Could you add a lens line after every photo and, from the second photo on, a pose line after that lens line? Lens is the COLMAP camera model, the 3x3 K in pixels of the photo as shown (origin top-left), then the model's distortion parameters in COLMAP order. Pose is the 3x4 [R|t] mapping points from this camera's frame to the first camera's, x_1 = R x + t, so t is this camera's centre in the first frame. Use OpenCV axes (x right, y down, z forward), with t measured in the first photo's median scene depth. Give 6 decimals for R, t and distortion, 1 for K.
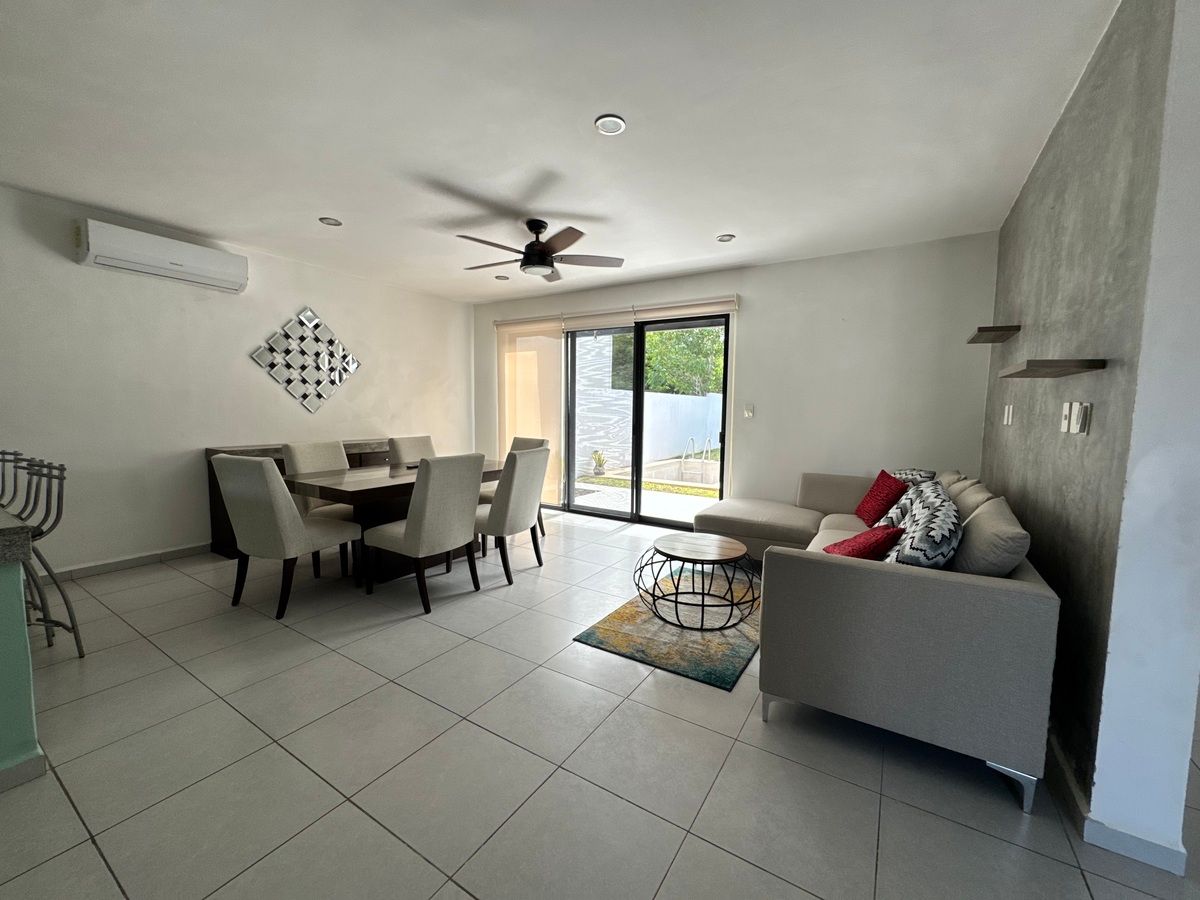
lens RADIAL K [[481.6, 0, 600.3], [0, 481.6, 447.9], [0, 0, 1]] dist [-0.002337, -0.000160]
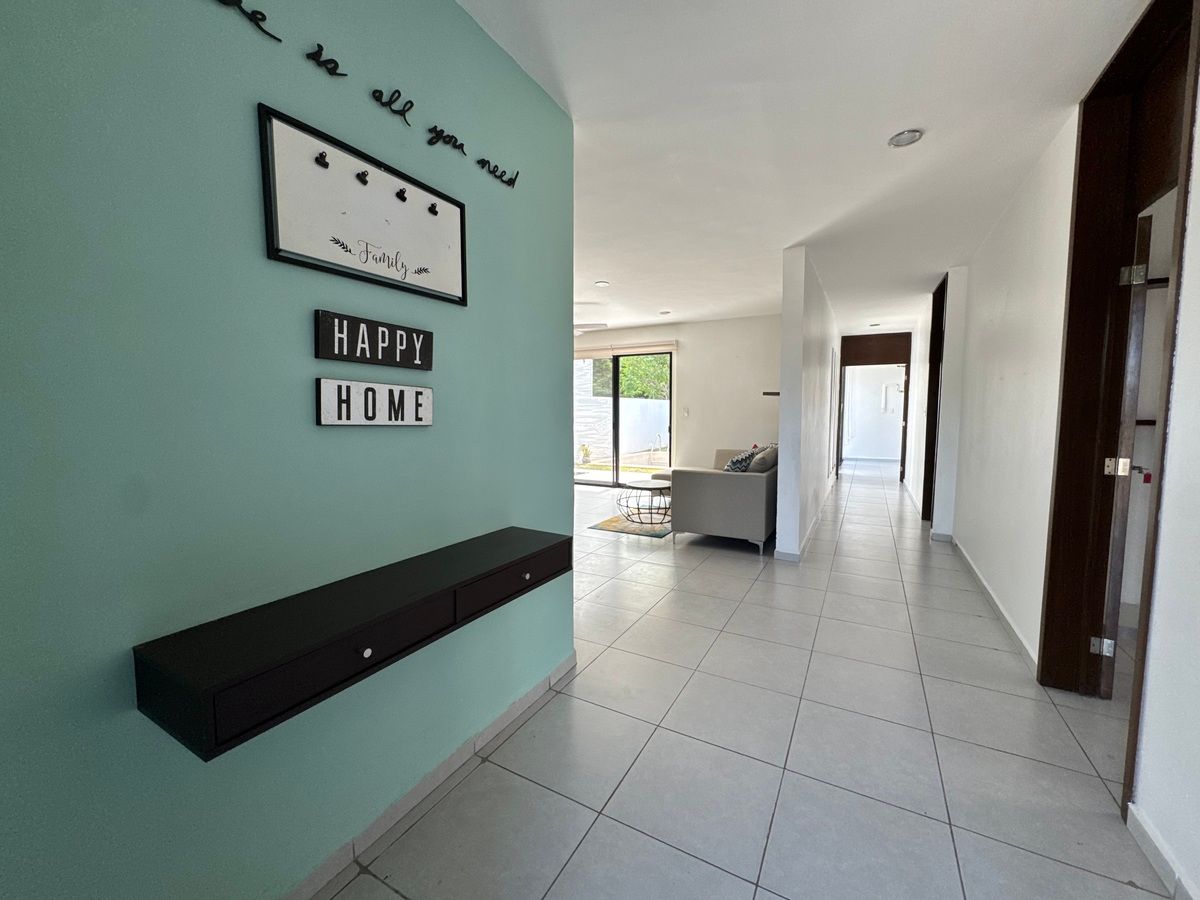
lens RADIAL K [[481.6, 0, 600.3], [0, 481.6, 447.9], [0, 0, 1]] dist [-0.002337, -0.000160]
pose [[0.998485, -0.023206, 0.049887, -0.053186], [0.023480, 0.999712, -0.004927, 0.040888], [-0.049759, 0.006091, 0.998743, -0.555948]]
